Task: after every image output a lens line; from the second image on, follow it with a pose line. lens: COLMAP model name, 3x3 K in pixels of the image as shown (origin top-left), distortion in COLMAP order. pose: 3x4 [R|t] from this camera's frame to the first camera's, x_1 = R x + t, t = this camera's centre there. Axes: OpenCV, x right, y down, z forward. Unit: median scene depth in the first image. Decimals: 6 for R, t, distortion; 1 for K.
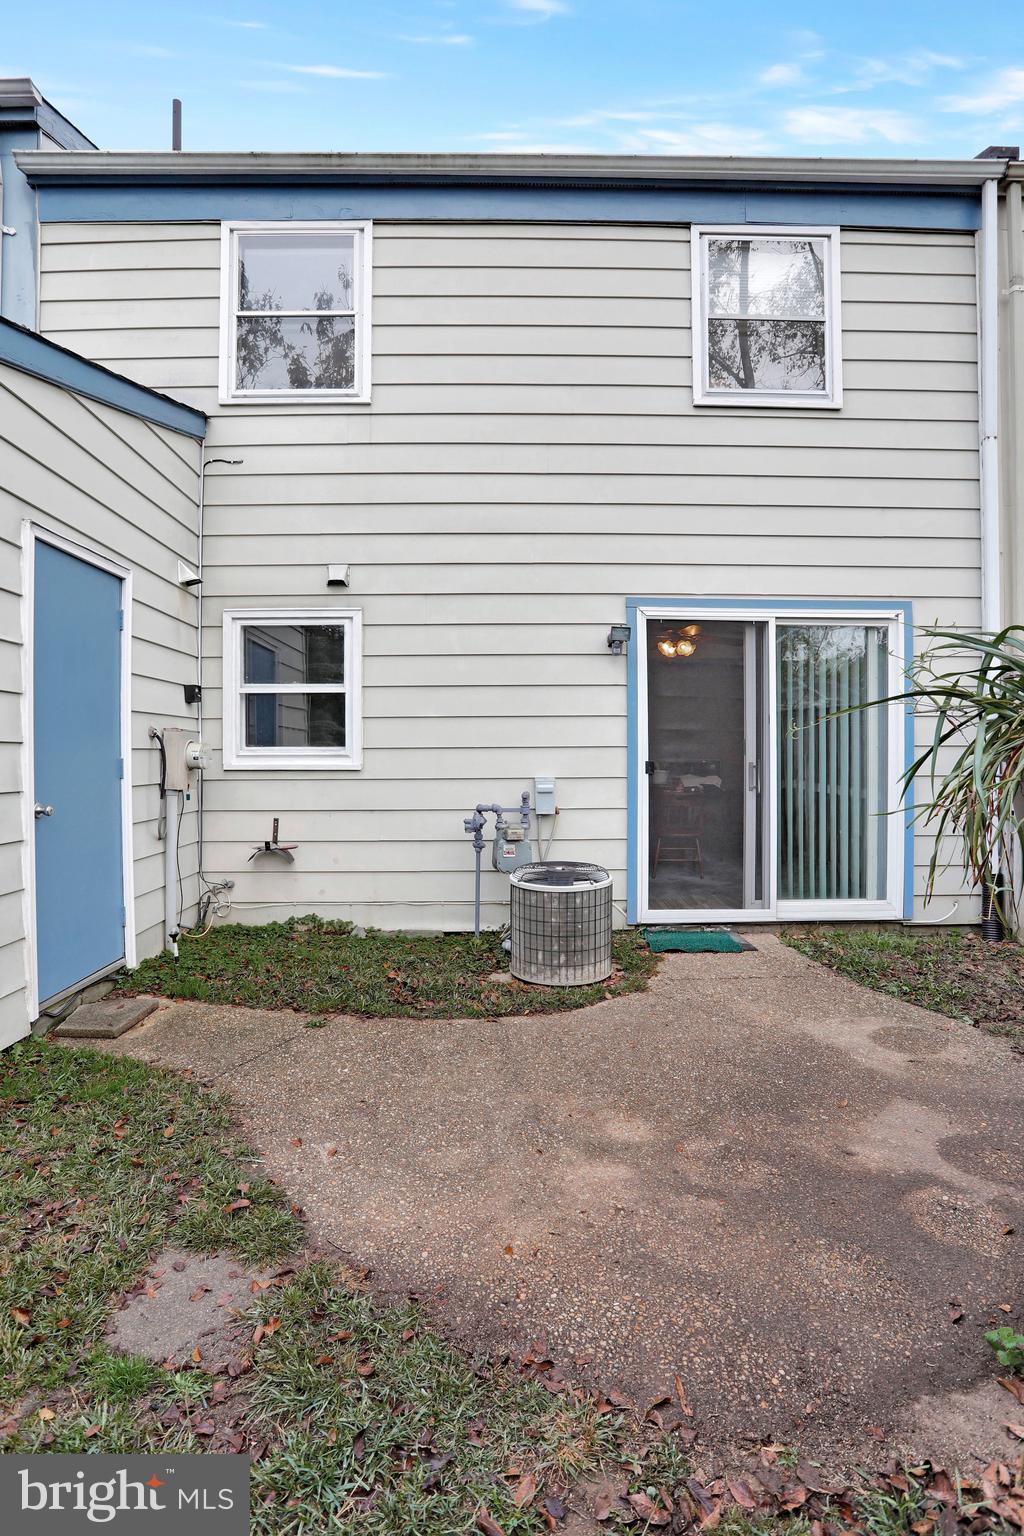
lens RADIAL K [[758.6, 0, 507.4], [0, 758.6, 767.6], [0, 0, 1]] dist [-0.075941, 0.030185]
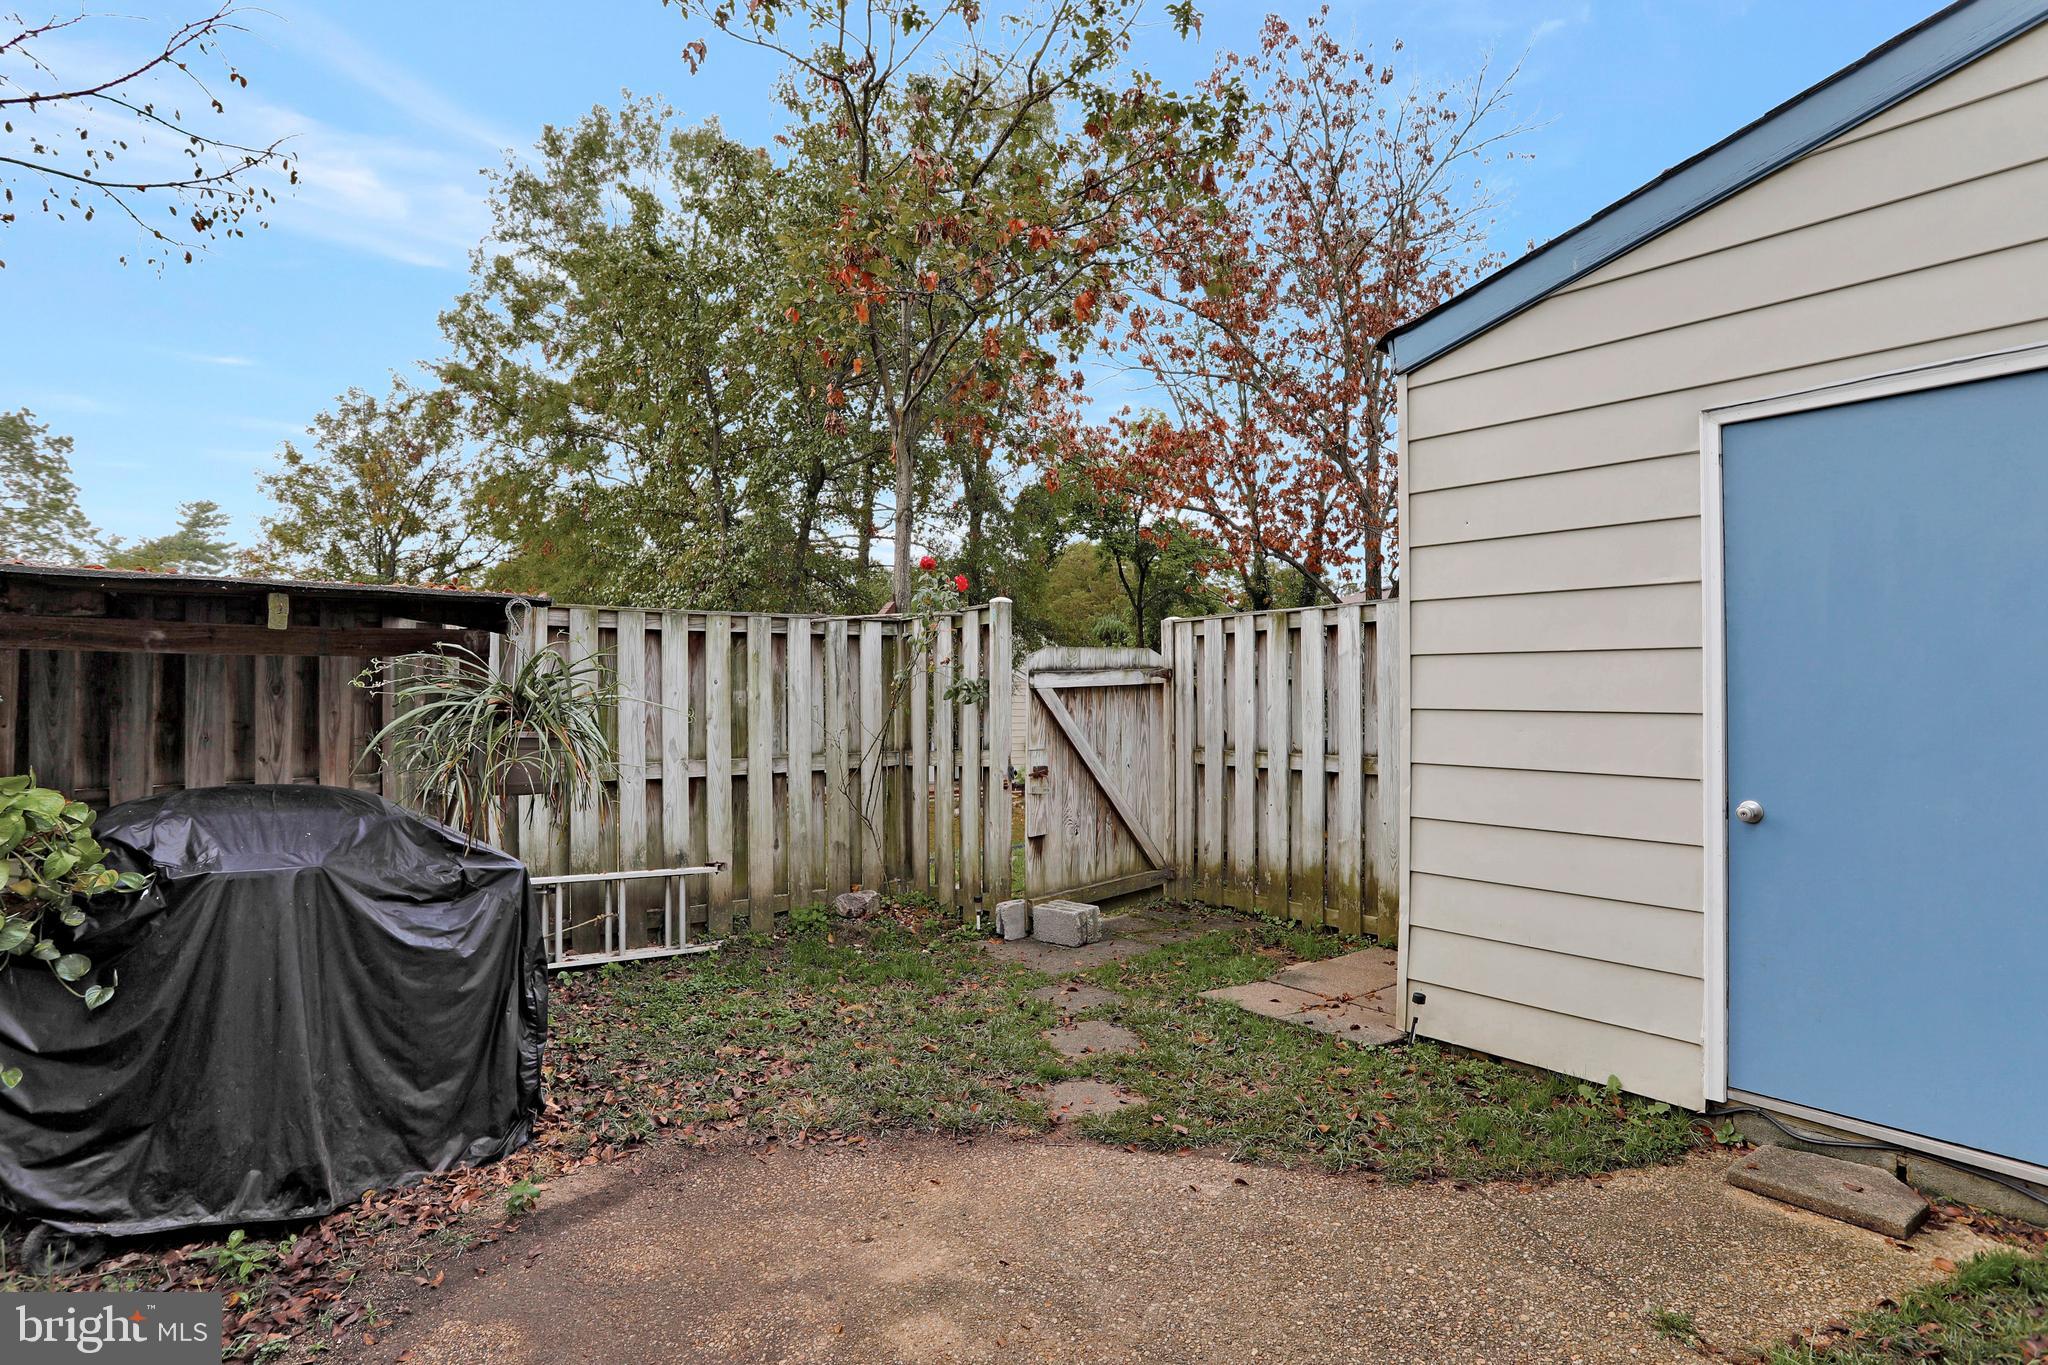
lens RADIAL K [[1048.2, 0, 1024.0], [0, 1048.2, 682.5], [0, 0, 1]] dist [-0.003866, -0.001053]
pose [[-0.800977, -0.004834, -0.598676, 0.328935], [-0.006956, 0.999975, 0.001231, -0.039354], [0.598655, 0.005151, -0.800990, 0.913039]]
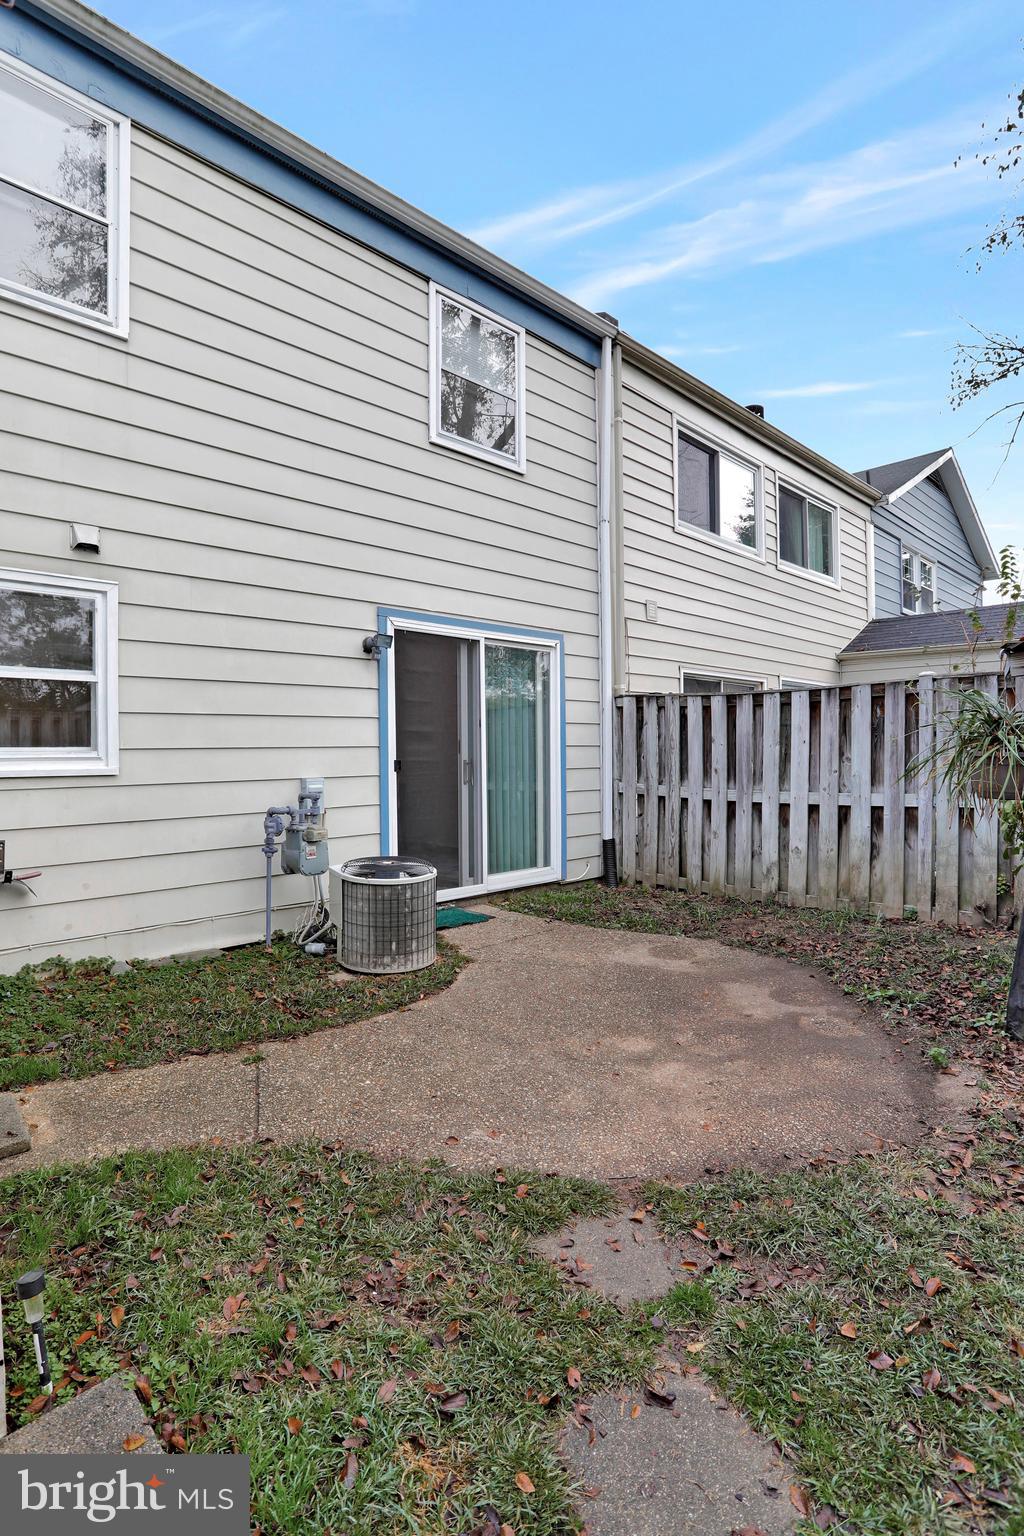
lens RADIAL K [[758.6, 0, 507.4], [0, 758.6, 767.6], [0, 0, 1]] dist [-0.075941, 0.030185]
pose [[0.726688, -0.018869, 0.686708, -0.458376], [0.015711, 0.999818, 0.010847, -0.007191], [-0.686788, 0.002906, 0.726852, 0.103783]]
